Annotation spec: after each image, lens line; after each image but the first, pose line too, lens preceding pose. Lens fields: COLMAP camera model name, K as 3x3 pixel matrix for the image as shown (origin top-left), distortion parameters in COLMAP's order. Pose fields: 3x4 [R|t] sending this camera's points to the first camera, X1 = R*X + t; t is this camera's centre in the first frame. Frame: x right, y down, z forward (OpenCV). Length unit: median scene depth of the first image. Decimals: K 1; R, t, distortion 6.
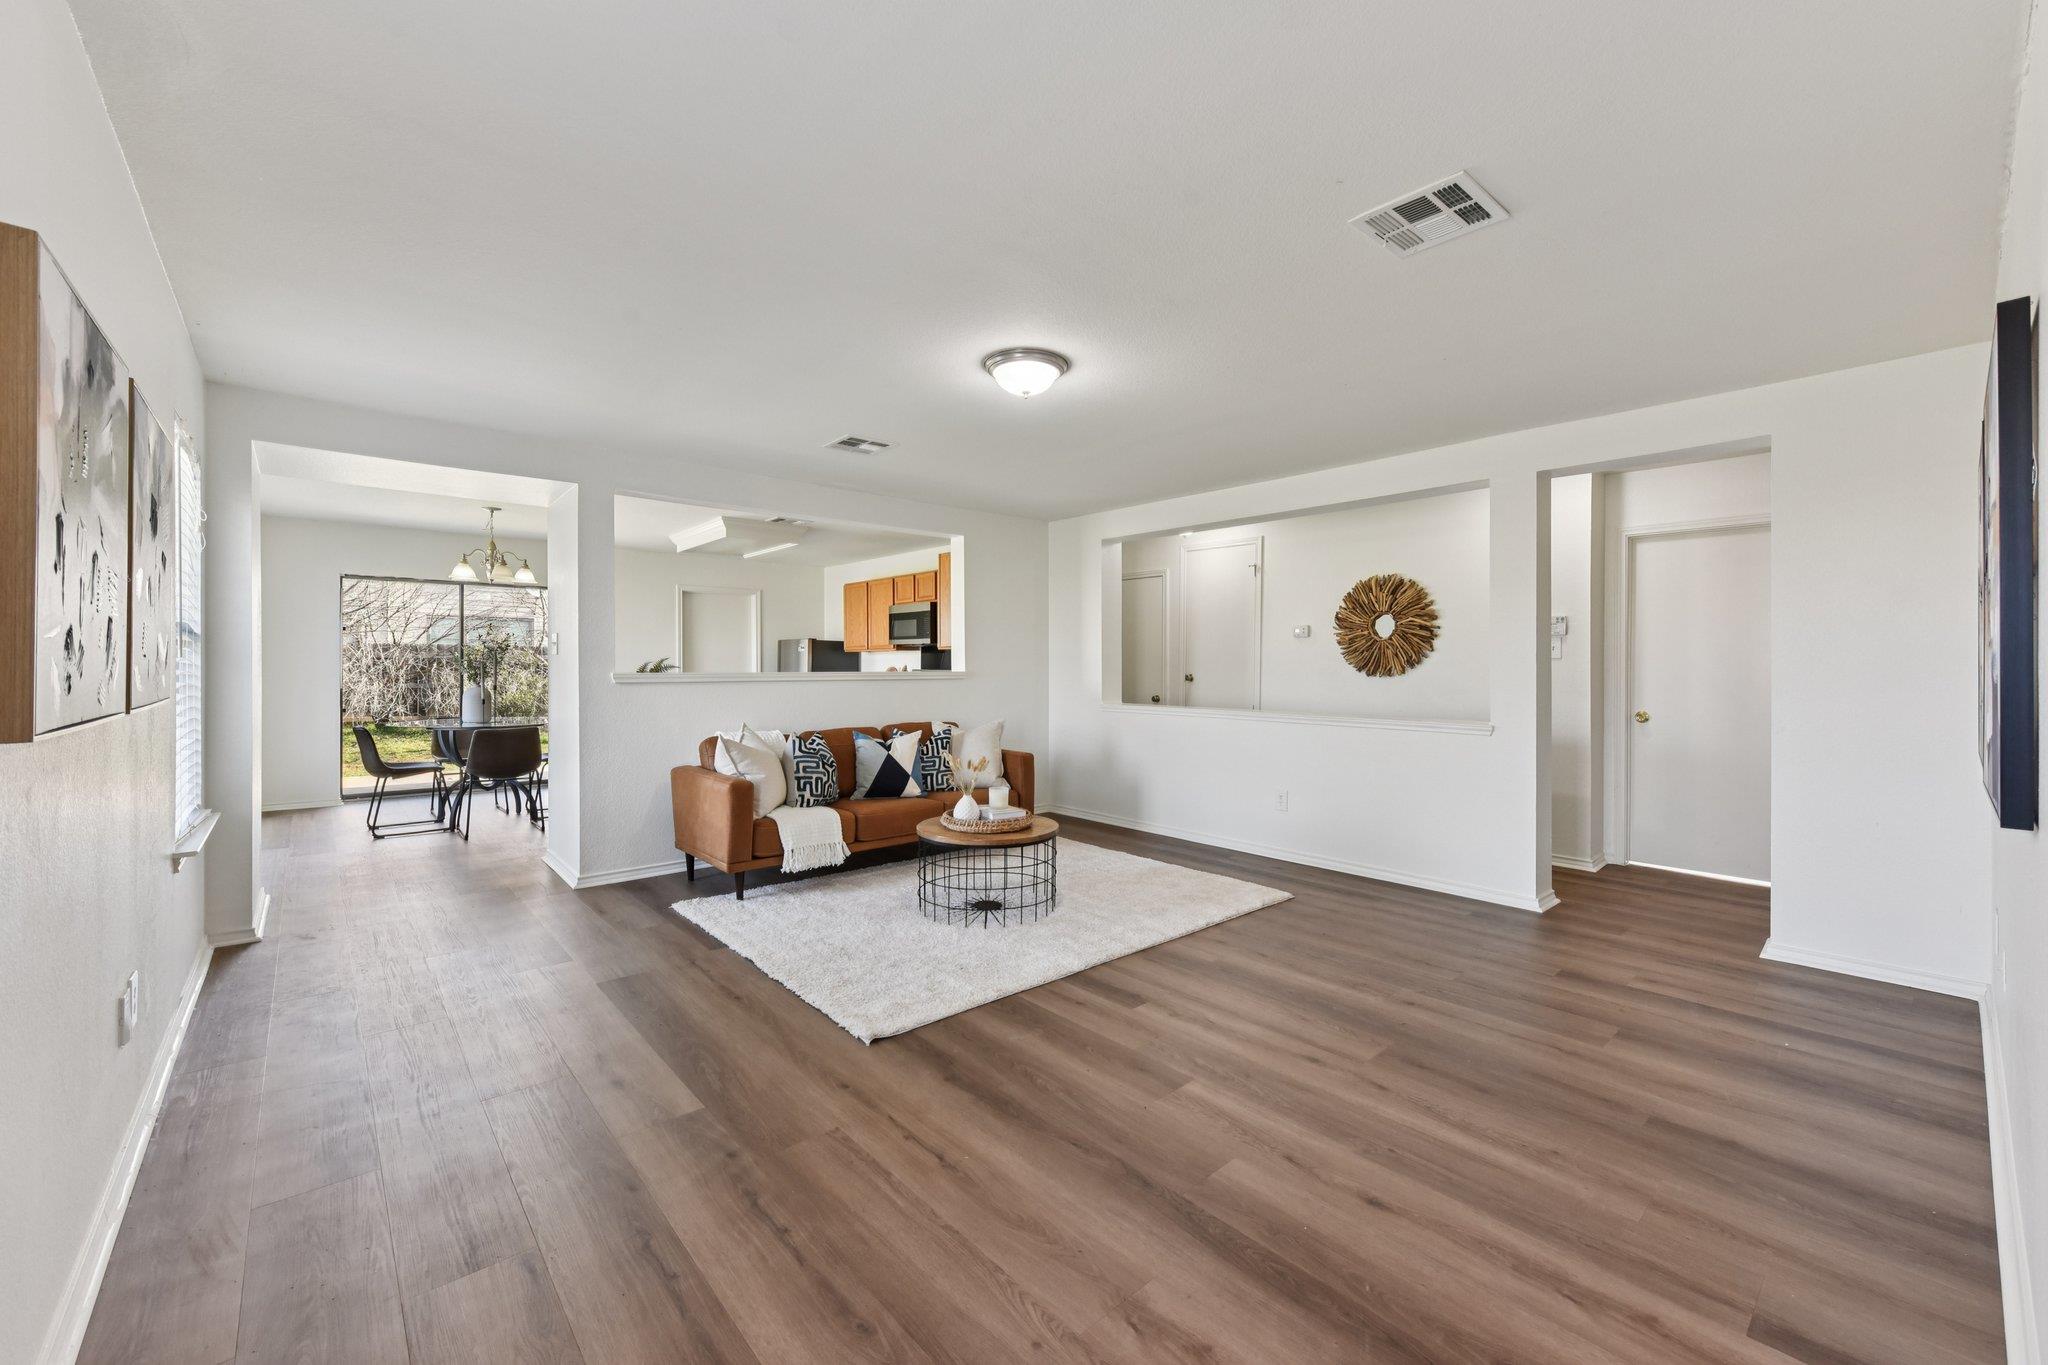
lens RADIAL K [[814.2, 0, 1050.5], [0, 814.2, 662.3], [0, 0, 1]] dist [0.006349, -0.000240]
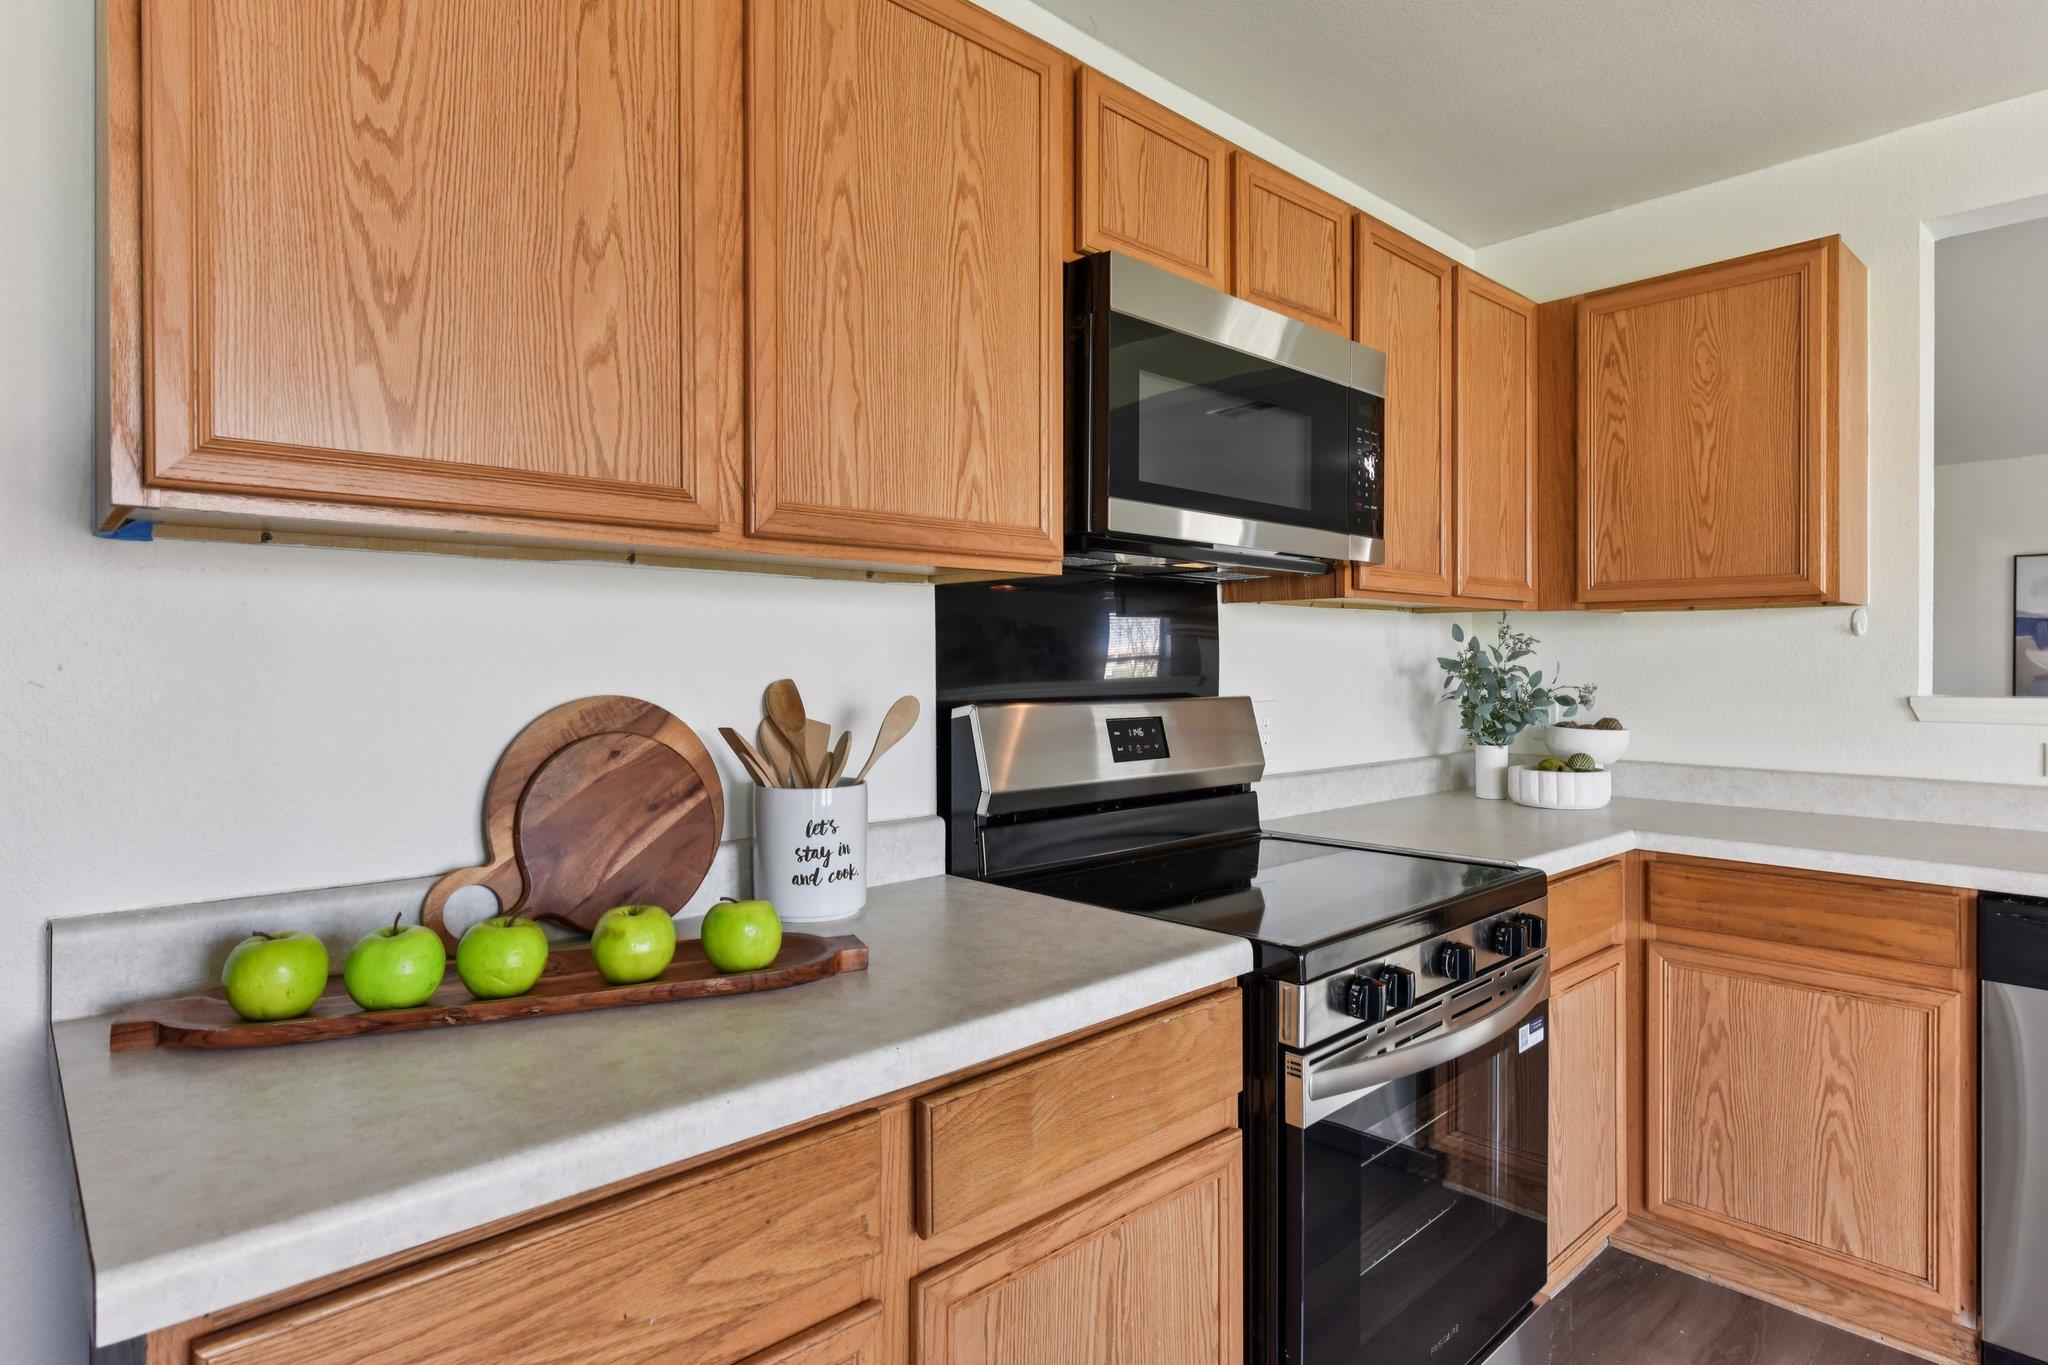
lens RADIAL K [[1115.3, 0, 1030.0], [0, 1115.3, 664.3], [0, 0, 1]] dist [0.002276, -0.000887]
pose [[-0.019059, -0.002307, 0.999816, -0.702632], [-0.005212, 0.999984, 0.002208, 0.001602], [-0.999805, -0.005169, -0.019070, 1.839710]]
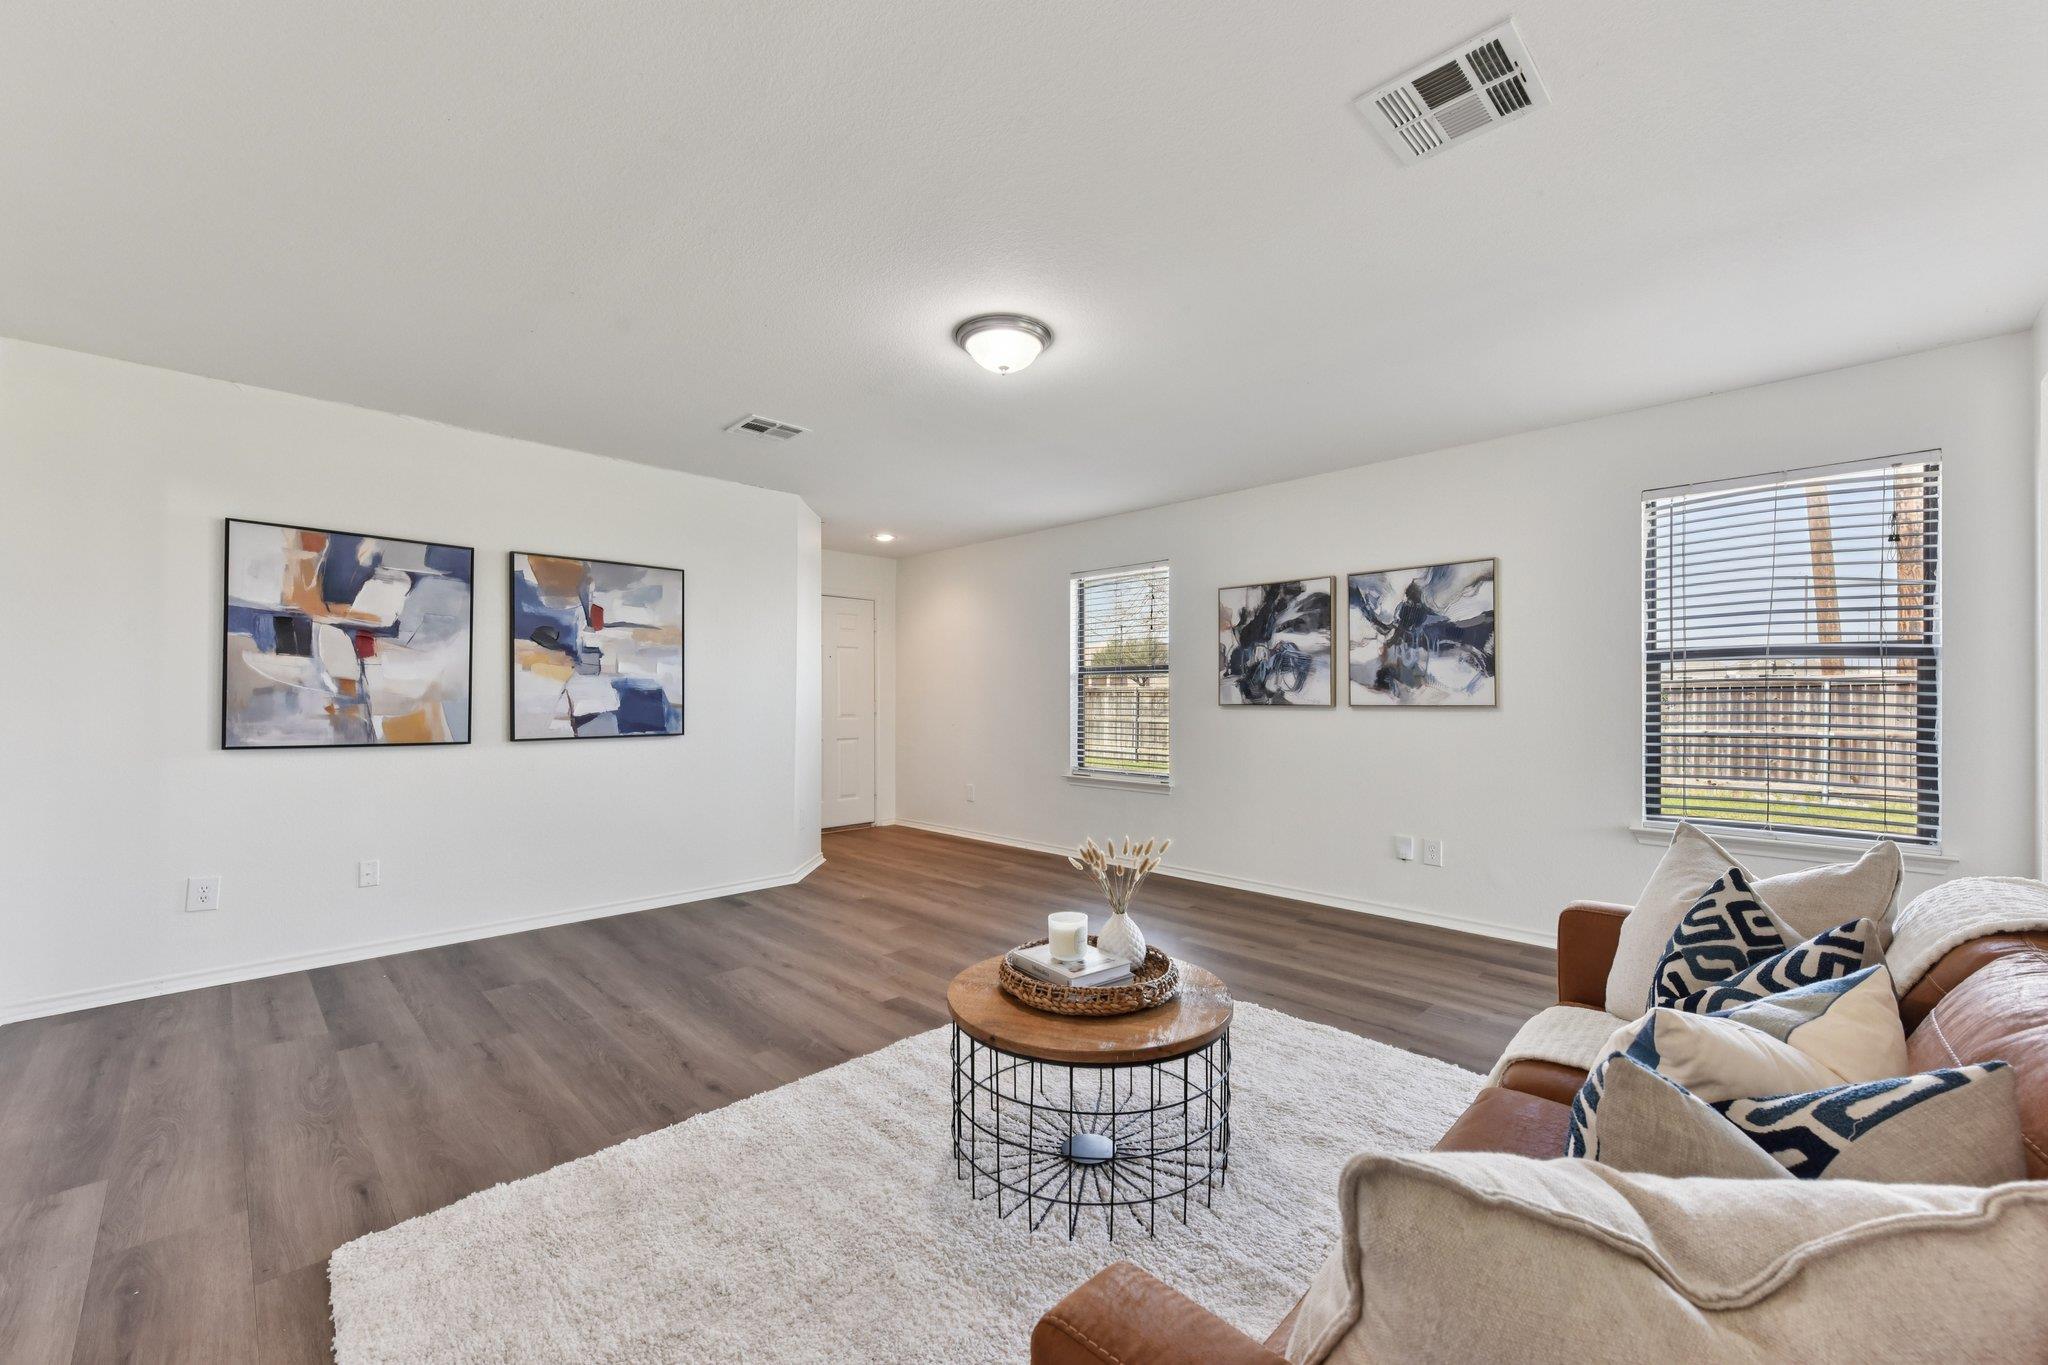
lens RADIAL K [[814.2, 0, 1030.9], [0, 814.2, 691.4], [0, 0, 1]] dist [0.006349, -0.000240]
pose [[-0.999013, -0.007294, -0.043806, -0.014970], [-0.006736, 0.999895, -0.012868, 0.020332], [0.043895, -0.012560, -0.998957, 1.340507]]
